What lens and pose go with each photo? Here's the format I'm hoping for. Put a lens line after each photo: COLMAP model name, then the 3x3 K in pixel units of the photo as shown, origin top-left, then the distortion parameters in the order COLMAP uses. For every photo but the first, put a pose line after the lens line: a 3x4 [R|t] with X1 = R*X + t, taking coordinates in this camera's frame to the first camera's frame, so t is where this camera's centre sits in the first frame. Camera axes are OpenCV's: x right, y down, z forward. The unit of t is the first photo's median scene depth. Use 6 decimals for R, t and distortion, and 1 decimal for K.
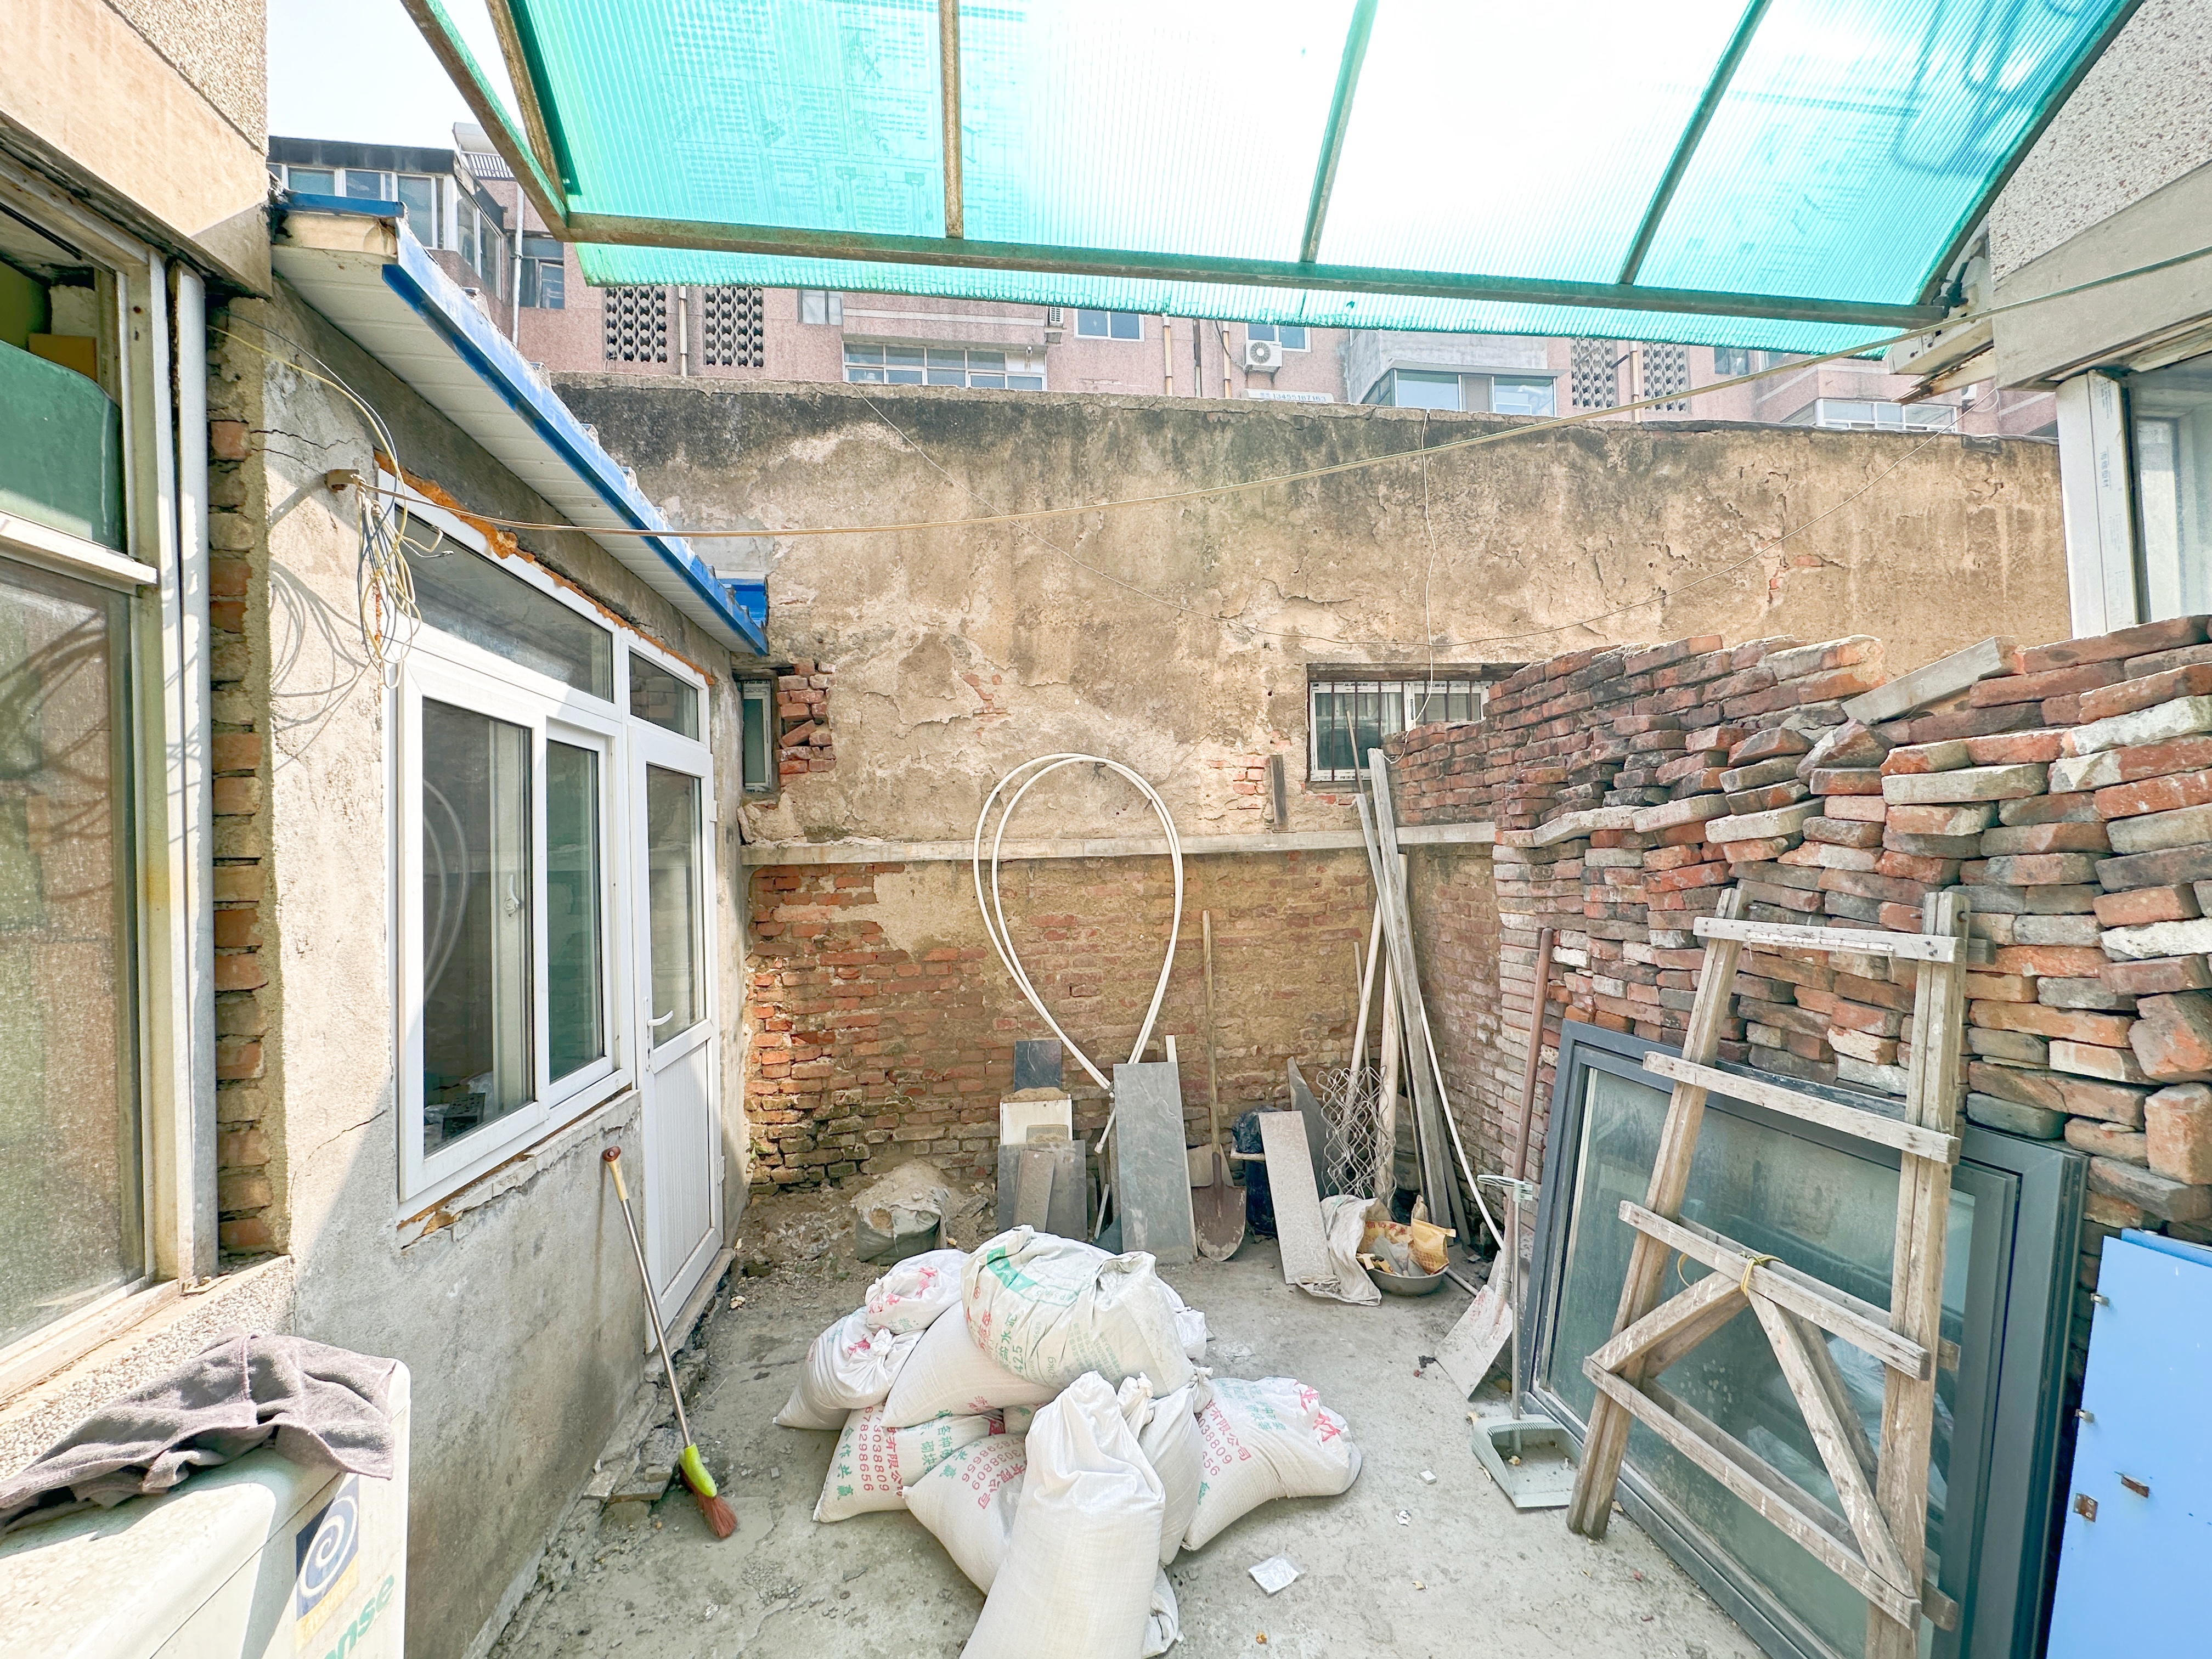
lens RADIAL K [[883.9, 0, 1100.5], [0, 883.9, 839.0], [0, 0, 1]] dist [0.000592, 0.000103]
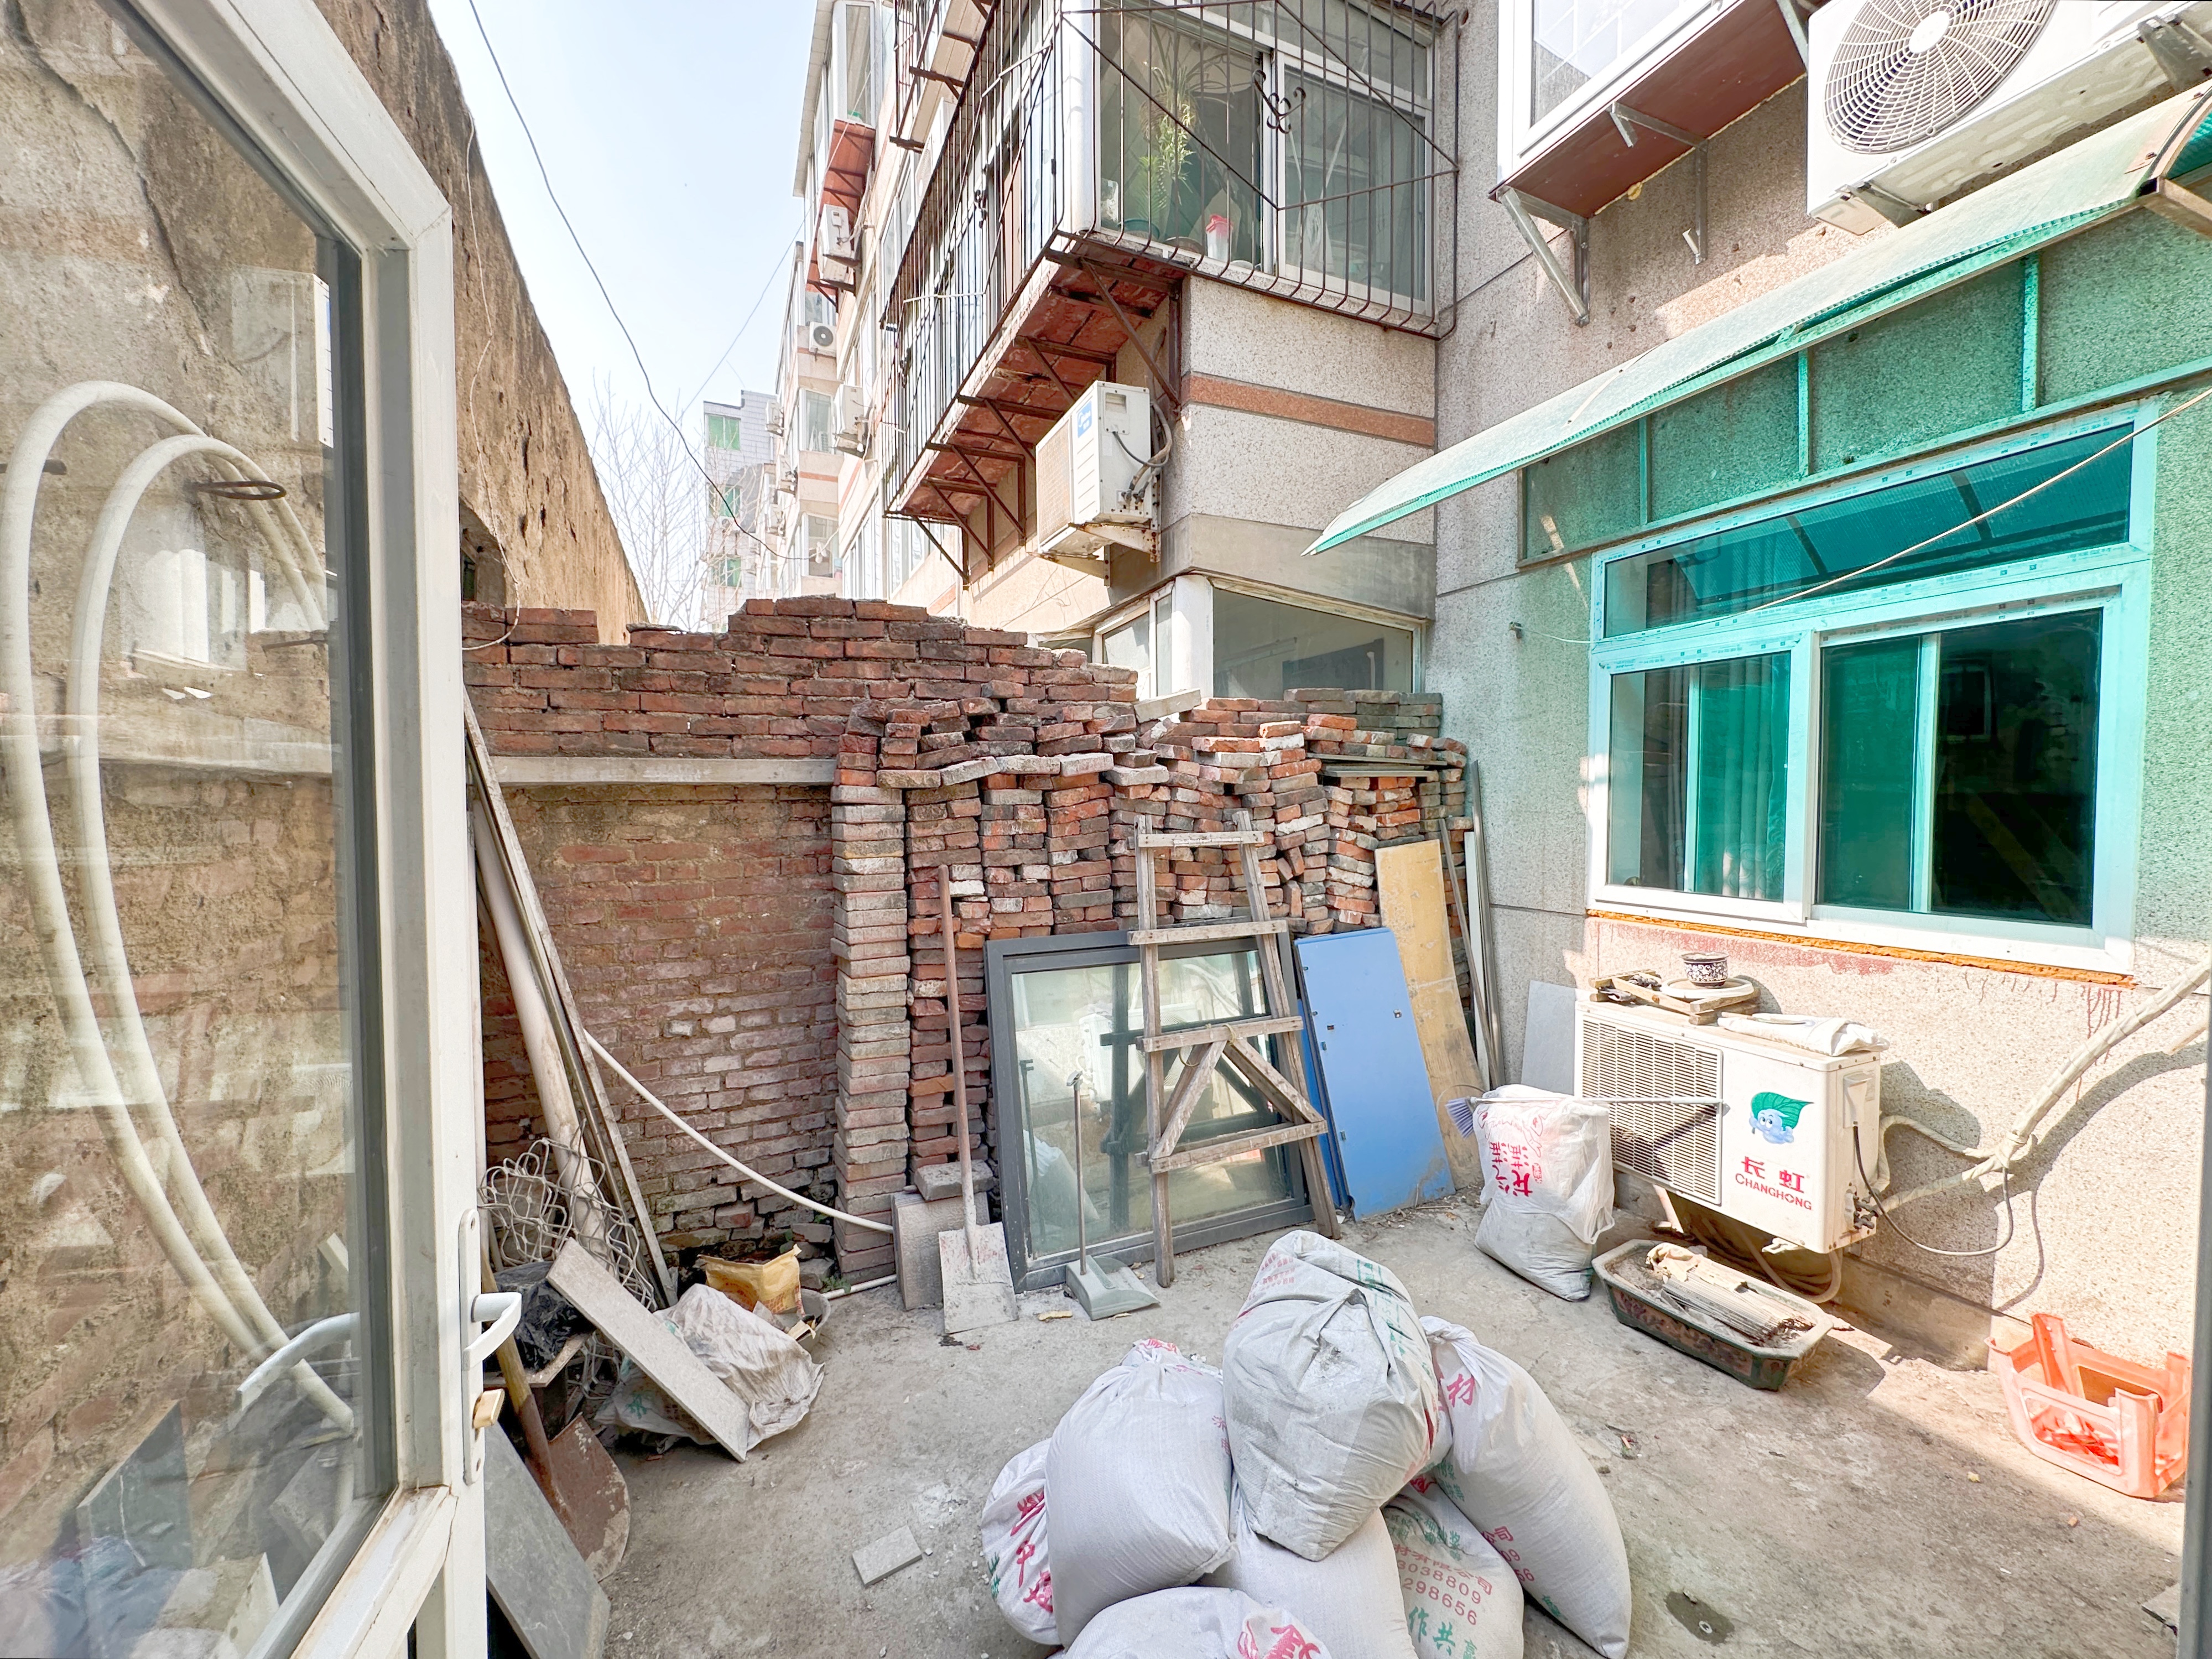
lens RADIAL K [[883.9, 0, 1107.4], [0, 883.9, 827.0], [0, 0, 1]] dist [0.000592, 0.000103]
pose [[-0.276397, -0.003617, 0.961037, -0.610756], [0.002961, 0.999985, 0.004615, 0.056020], [-0.961039, 0.004122, -0.276382, 1.203802]]
